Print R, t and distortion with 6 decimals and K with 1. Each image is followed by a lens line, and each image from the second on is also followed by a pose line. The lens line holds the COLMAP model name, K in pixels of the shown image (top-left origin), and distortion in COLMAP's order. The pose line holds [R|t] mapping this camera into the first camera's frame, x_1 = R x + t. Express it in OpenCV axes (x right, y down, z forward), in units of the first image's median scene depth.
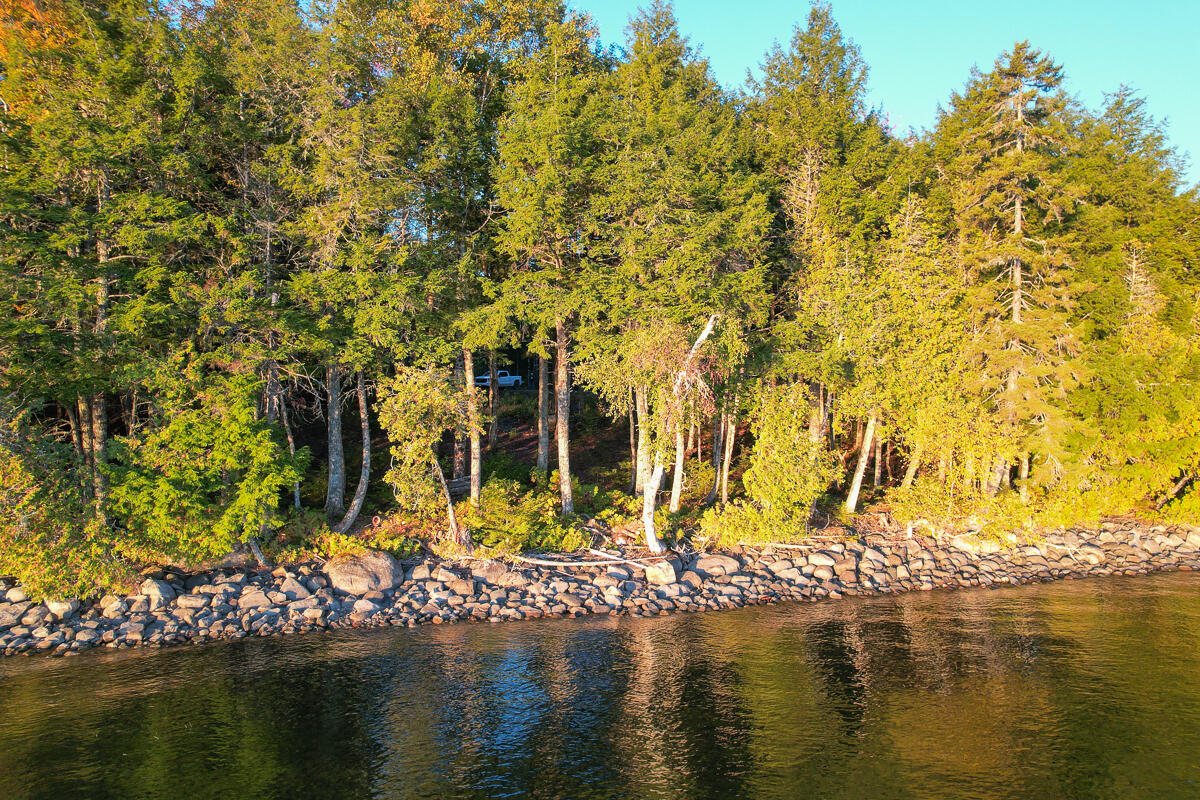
lens RADIAL K [[783.6, 0, 600.0], [0, 783.6, 400.0], [0, 0, 1]] dist [-0.073440, 0.055120]
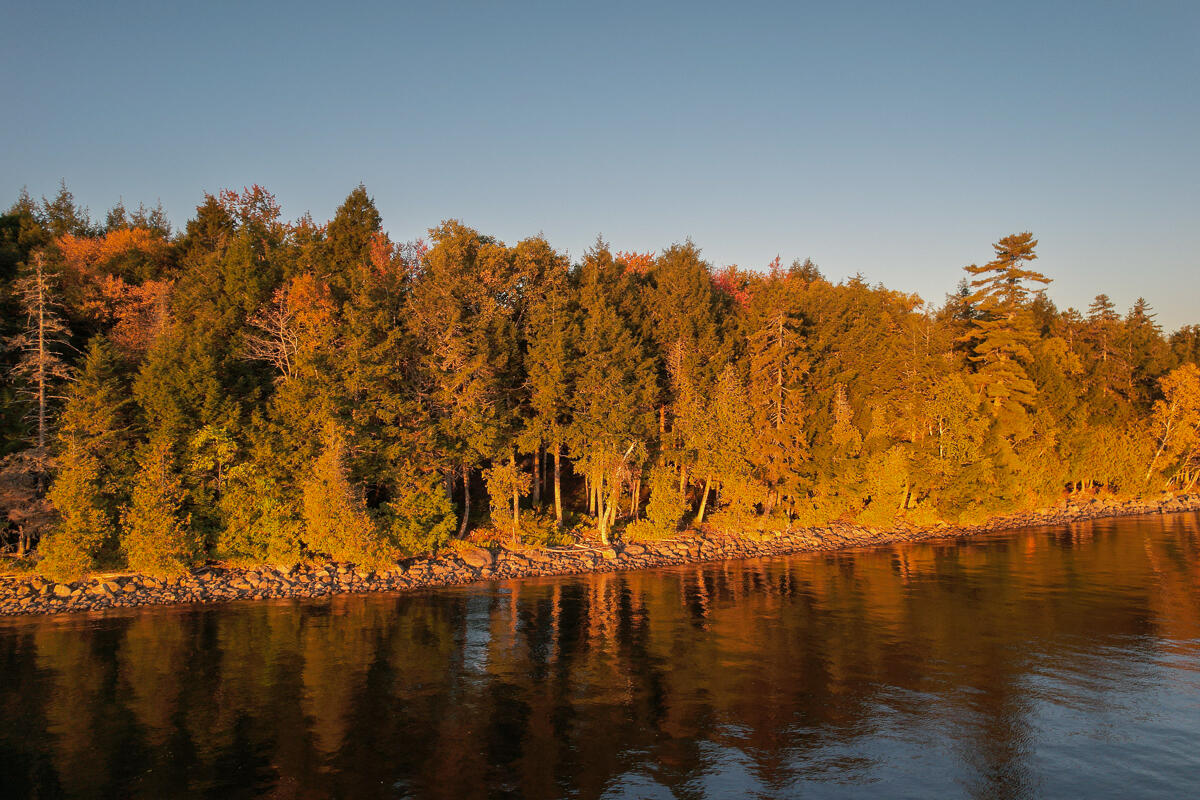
lens RADIAL K [[783.6, 0, 600.0], [0, 783.6, 400.0], [0, 0, 1]] dist [-0.073440, 0.055120]
pose [[0.991906, -0.003132, 0.126934, -0.221192], [0.001372, 0.999902, 0.013951, -0.237965], [-0.126965, -0.013664, 0.991813, -1.149146]]
